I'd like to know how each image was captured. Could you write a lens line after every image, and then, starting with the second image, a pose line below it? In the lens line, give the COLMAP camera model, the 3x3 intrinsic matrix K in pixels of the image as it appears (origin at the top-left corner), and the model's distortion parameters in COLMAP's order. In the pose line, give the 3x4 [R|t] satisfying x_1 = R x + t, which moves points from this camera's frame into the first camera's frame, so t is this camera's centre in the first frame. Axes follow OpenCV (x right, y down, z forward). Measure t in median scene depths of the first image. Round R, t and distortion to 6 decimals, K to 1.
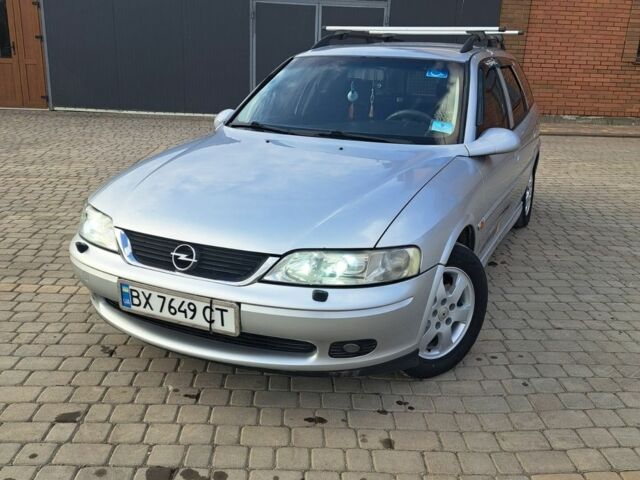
lens RADIAL K [[619.6, 0, 320.0], [0, 619.6, 240.0], [0, 0, 1]] dist [0.097176, -0.164555]
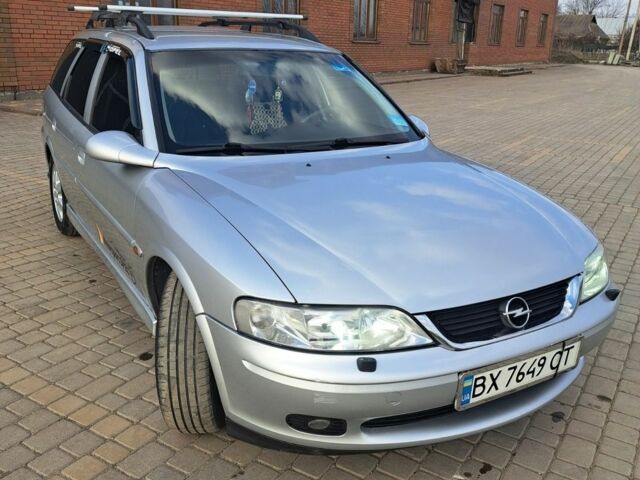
lens RADIAL K [[619.6, 0, 320.0], [0, 619.6, 240.0], [0, 0, 1]] dist [0.097176, -0.164555]
pose [[0.575465, -0.282254, 0.767576, -0.952690], [0.237881, 0.955745, 0.173104, -0.264294], [-0.782466, 0.082977, 0.617140, 0.650958]]
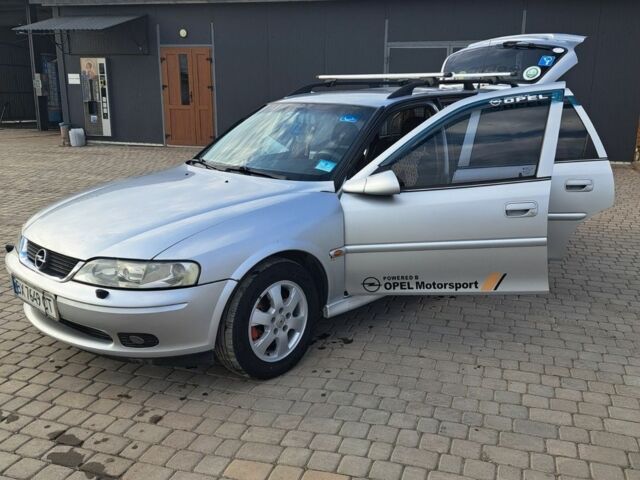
lens RADIAL K [[597.9, 0, 317.8], [0, 597.9, 260.5], [0, 0, 1]] dist [0.075184, -0.172761]
pose [[0.948067, 0.064789, -0.311404, 0.730332], [-0.071413, 0.997398, -0.009903, 0.001884], [0.309952, 0.031627, 0.950226, -0.035513]]
